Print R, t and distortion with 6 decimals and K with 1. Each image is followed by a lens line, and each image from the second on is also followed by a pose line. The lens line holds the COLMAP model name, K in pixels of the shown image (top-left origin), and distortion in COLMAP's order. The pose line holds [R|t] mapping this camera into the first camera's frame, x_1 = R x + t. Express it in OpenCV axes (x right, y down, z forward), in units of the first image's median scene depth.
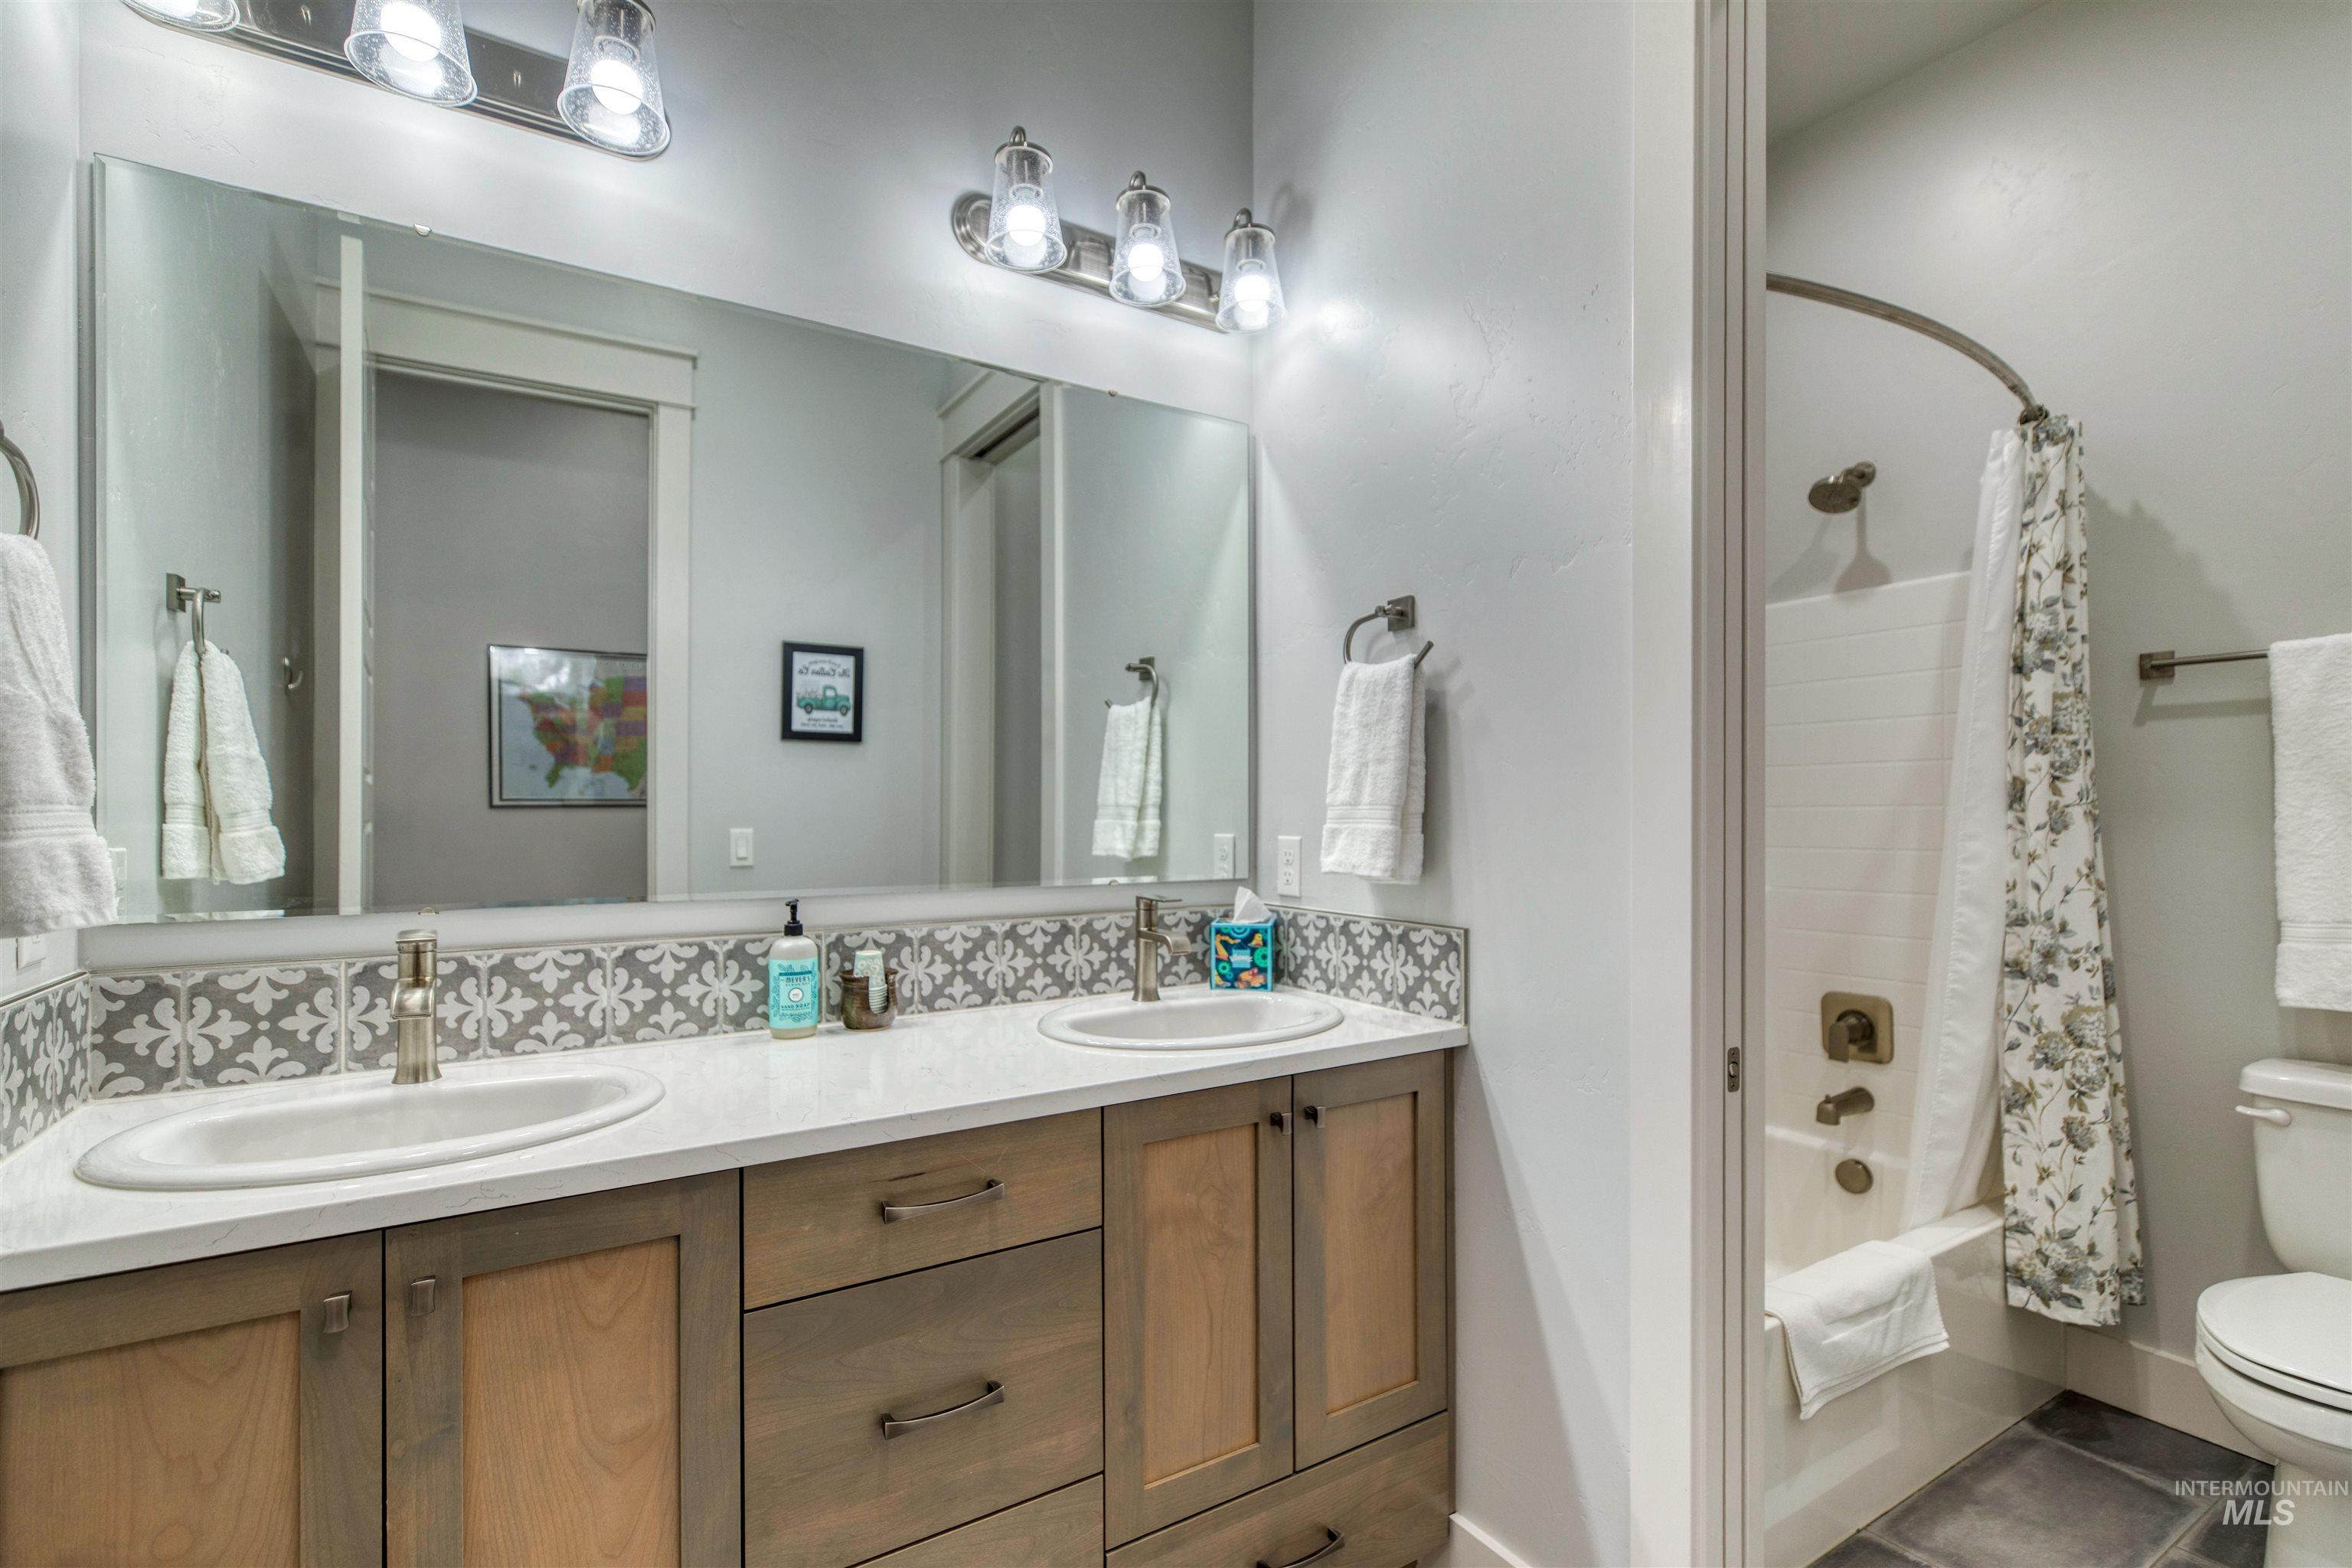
lens RADIAL K [[1079.6, 0, 1188.8], [0, 1079.6, 808.4], [0, 0, 1]] dist [0.006844, -0.001621]
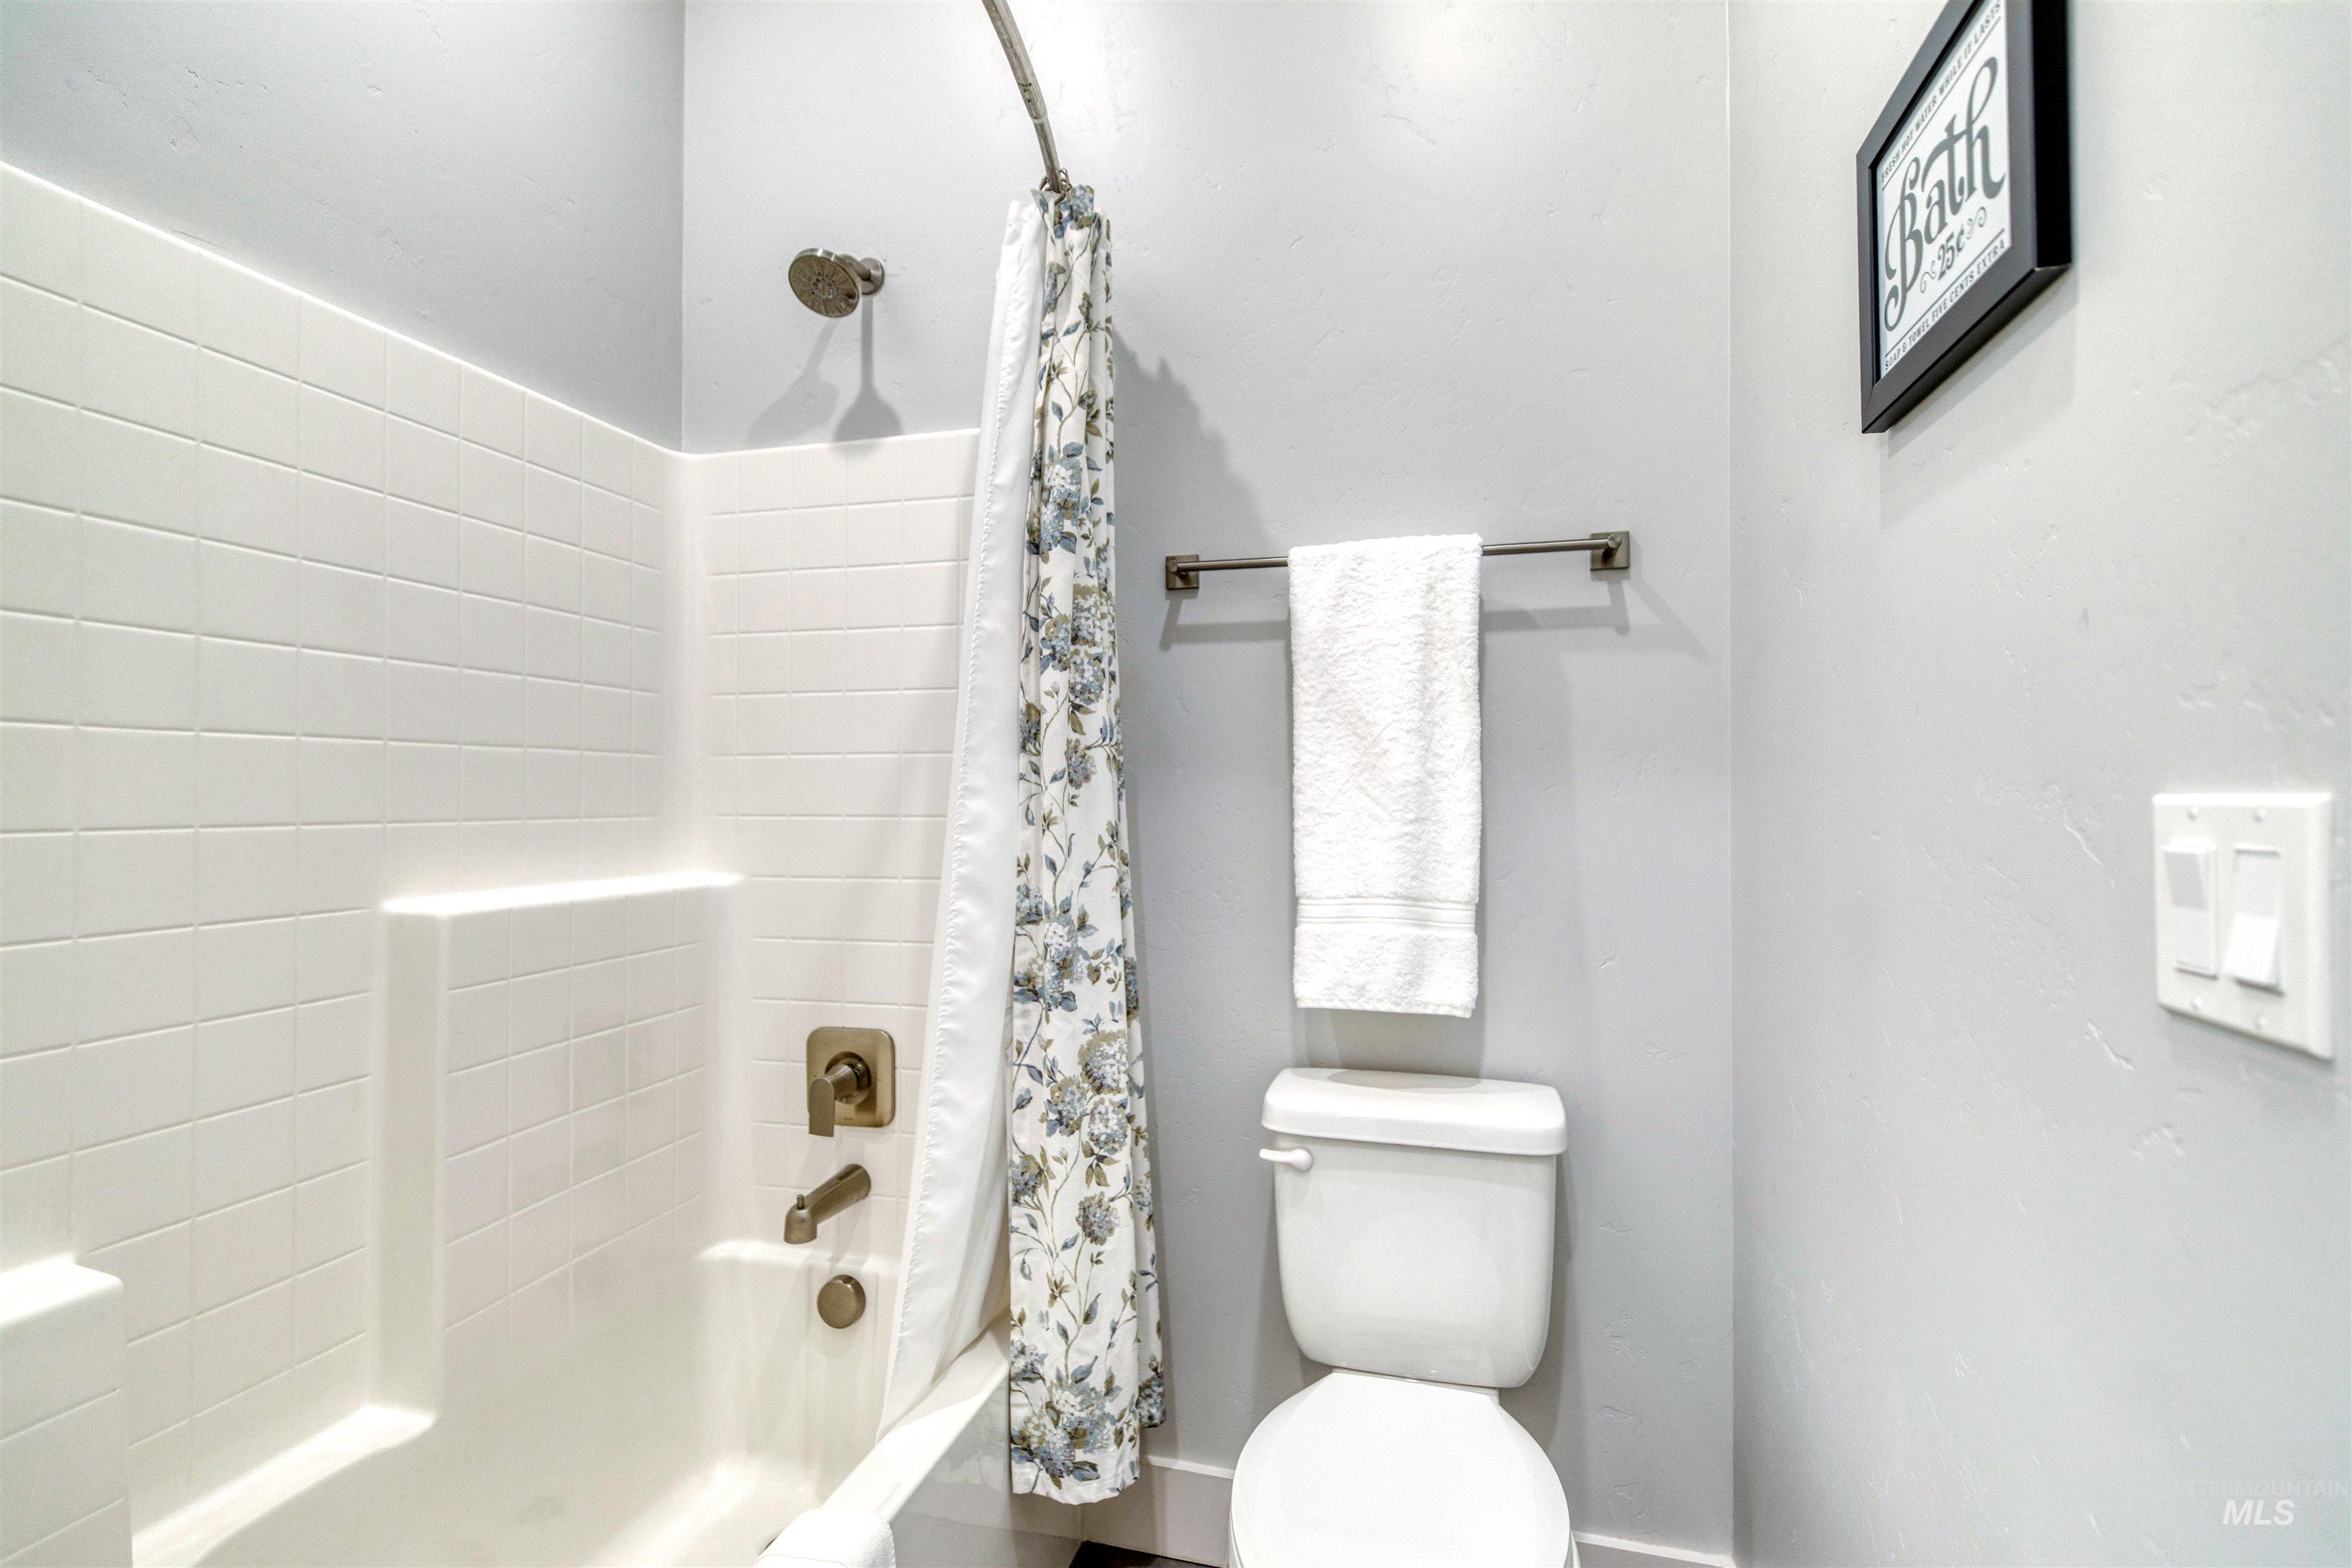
lens RADIAL K [[1079.6, 0, 1165.6], [0, 1079.6, 784.6], [0, 0, 1]] dist [0.006844, -0.001621]
pose [[0.742739, 0.009938, 0.669508, 0.378733], [-0.008148, 0.999950, -0.005803, 0.025093], [-0.669532, -0.001145, 0.742782, 0.446481]]
